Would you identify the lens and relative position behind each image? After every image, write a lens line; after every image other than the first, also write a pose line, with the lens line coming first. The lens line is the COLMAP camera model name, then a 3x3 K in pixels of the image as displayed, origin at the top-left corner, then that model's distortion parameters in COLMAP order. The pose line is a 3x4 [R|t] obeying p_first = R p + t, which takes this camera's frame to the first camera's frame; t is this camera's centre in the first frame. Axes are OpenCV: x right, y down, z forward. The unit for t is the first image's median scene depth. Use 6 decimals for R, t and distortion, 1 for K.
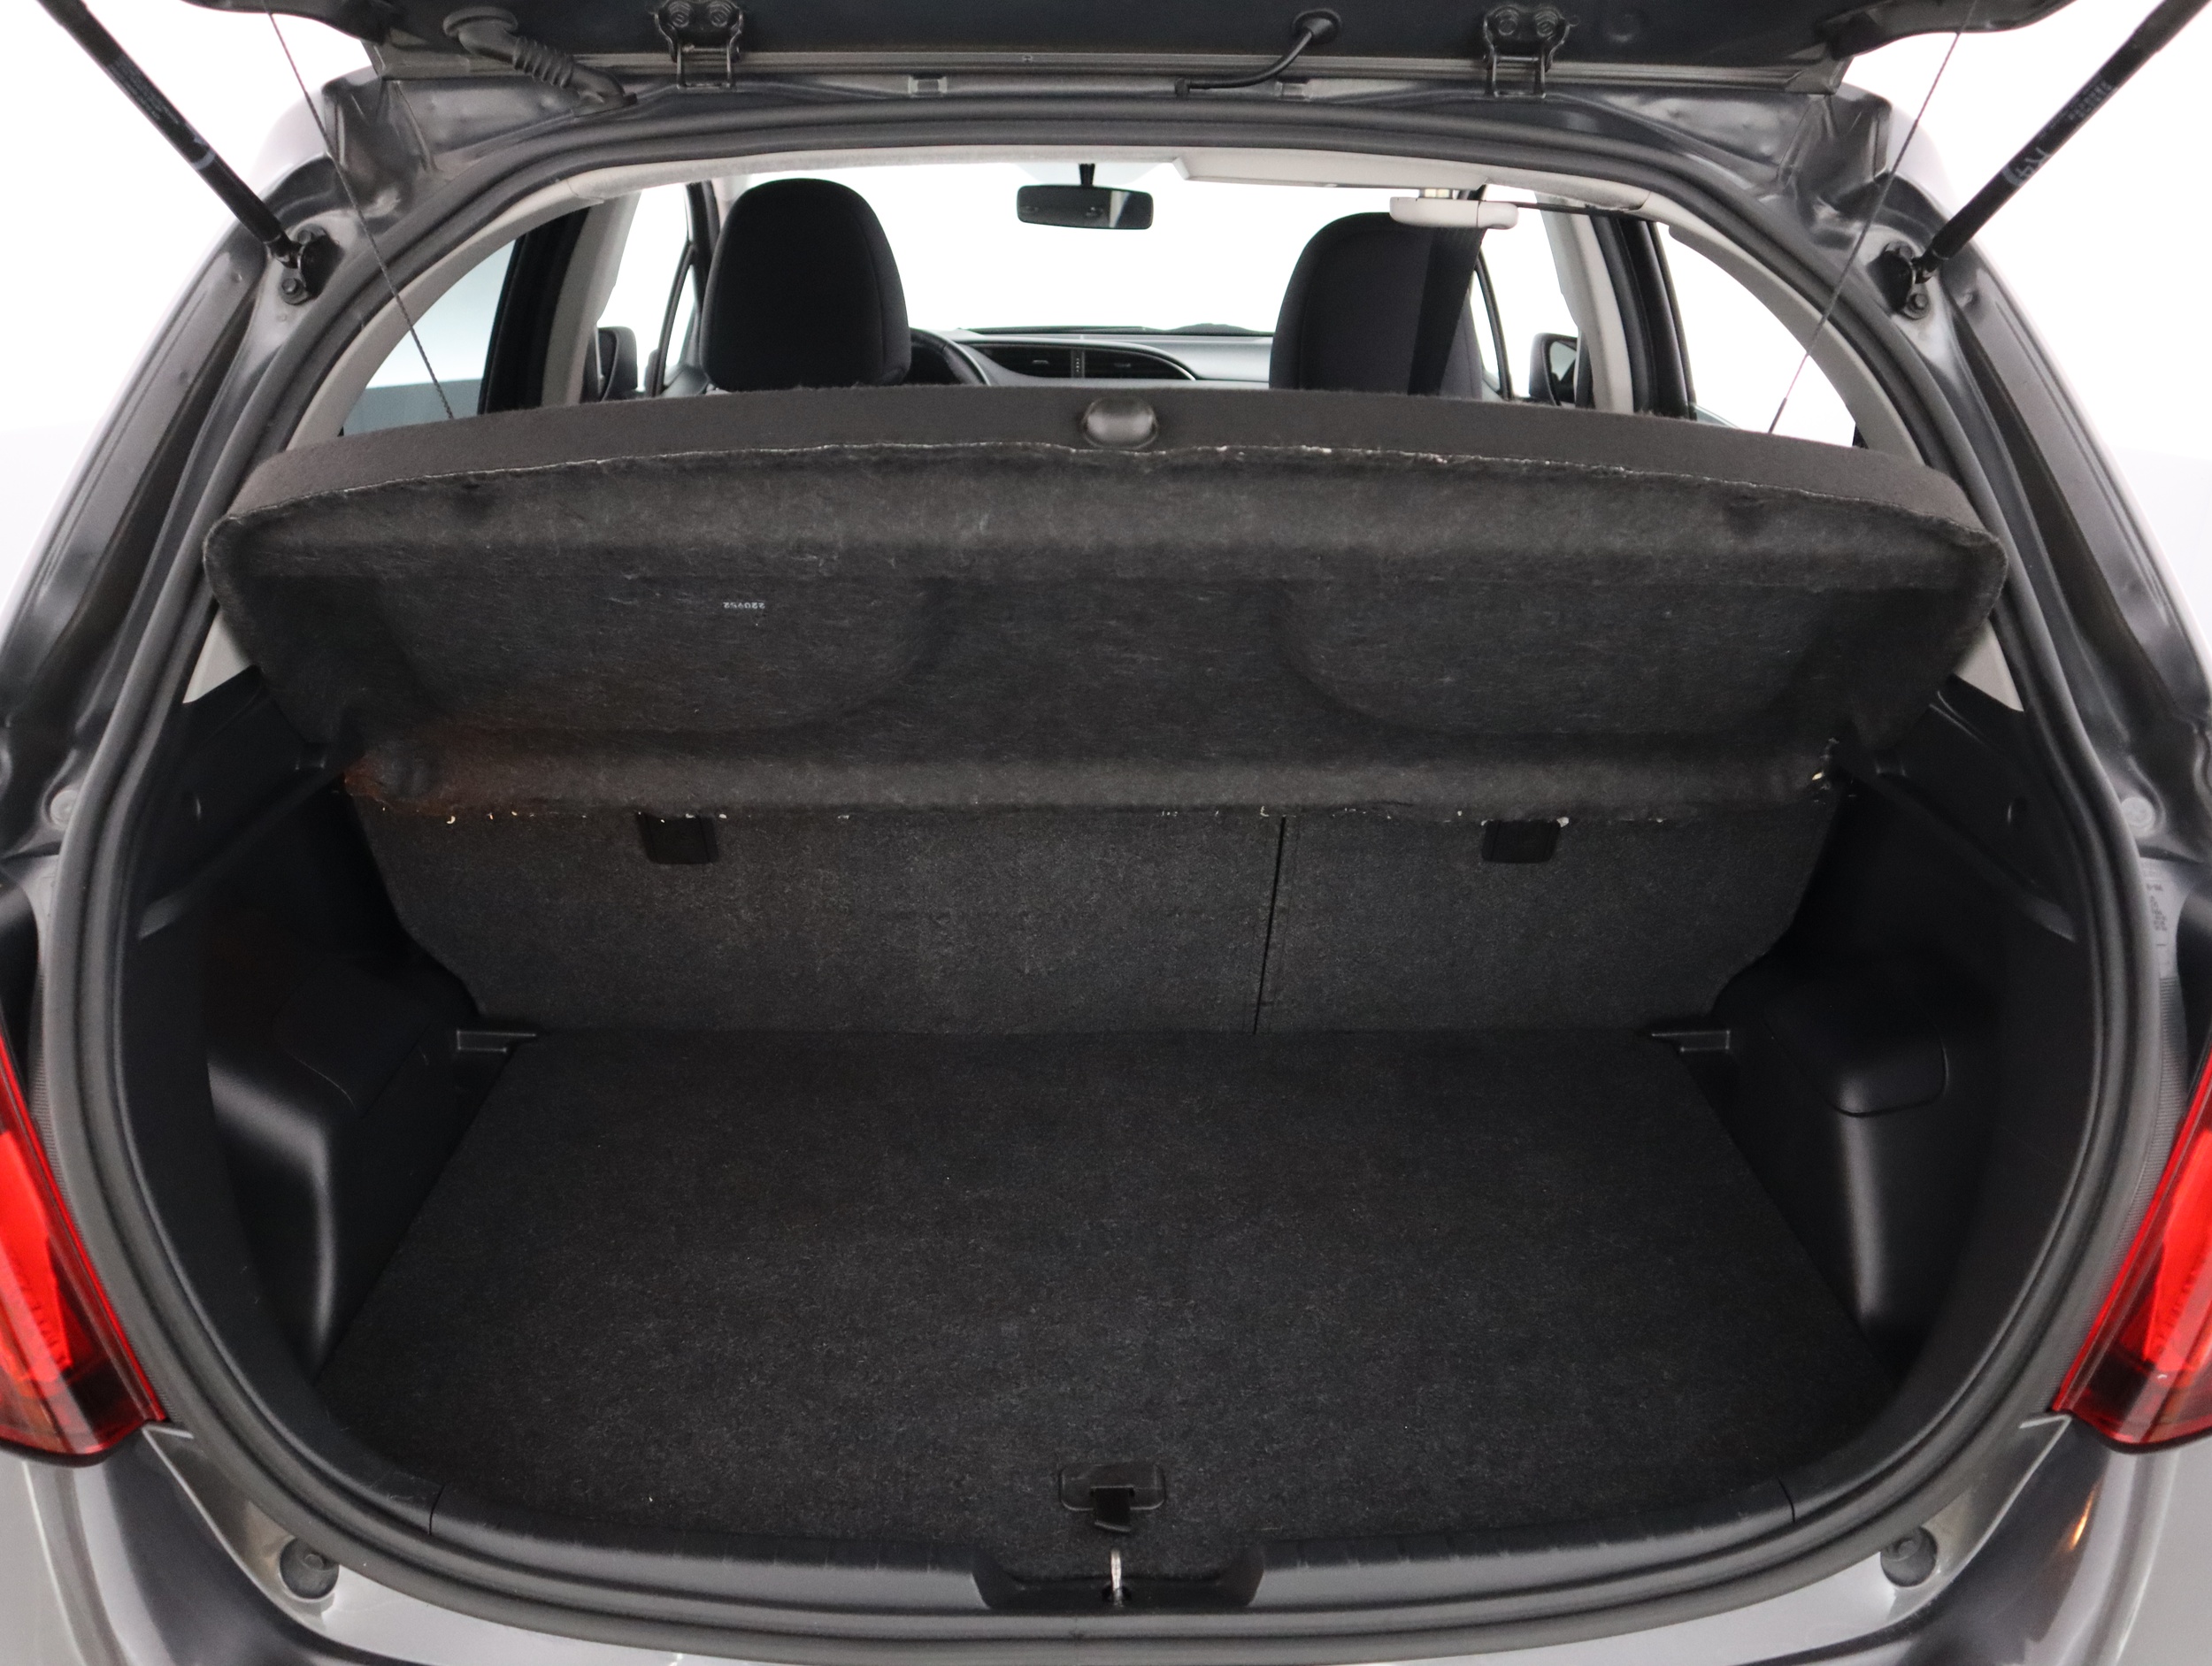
lens RADIAL K [[1720.4, 0, 1106.0], [0, 1720.4, 833.0], [0, 0, 1]] dist [-0.092987, 0.005873]
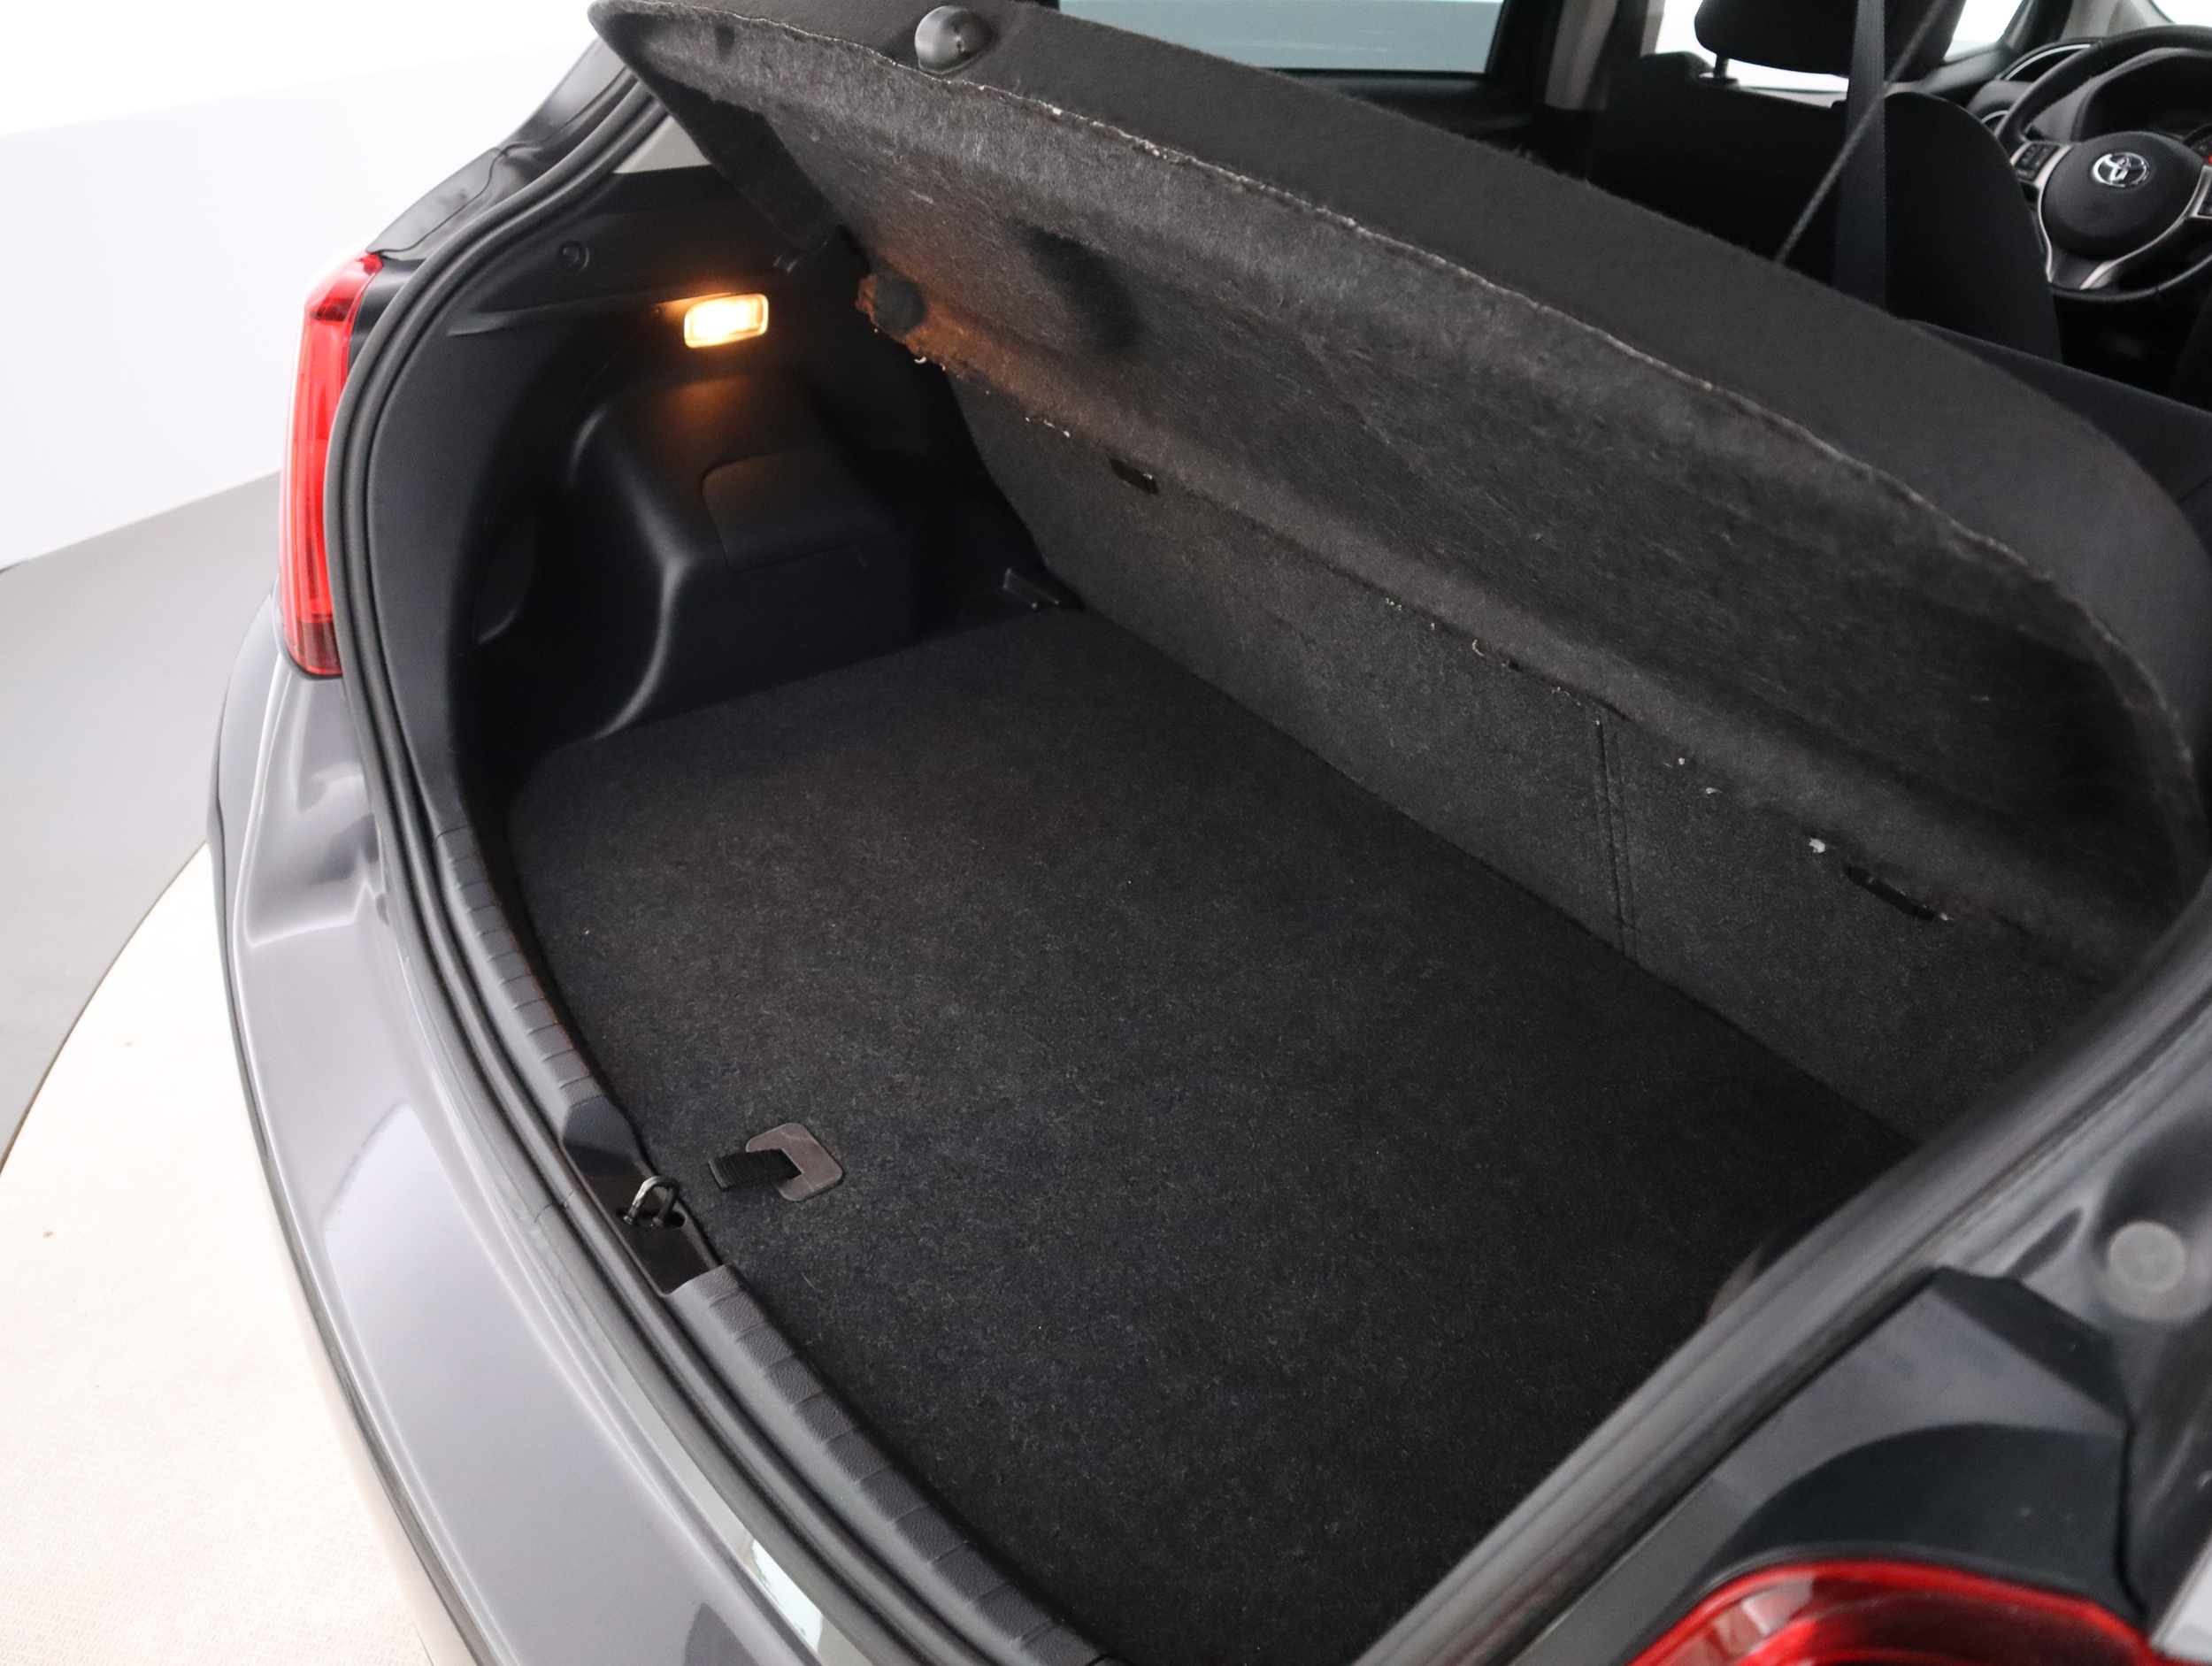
lens RADIAL K [[1720.4, 0, 1106.0], [0, 1720.4, 833.0], [0, 0, 1]] dist [-0.092987, 0.005873]
pose [[0.585280, 0.462439, -0.666031, 0.541472], [-0.328952, 0.886204, 0.326240, -0.133557], [0.741106, 0.028150, 0.670798, 0.371765]]
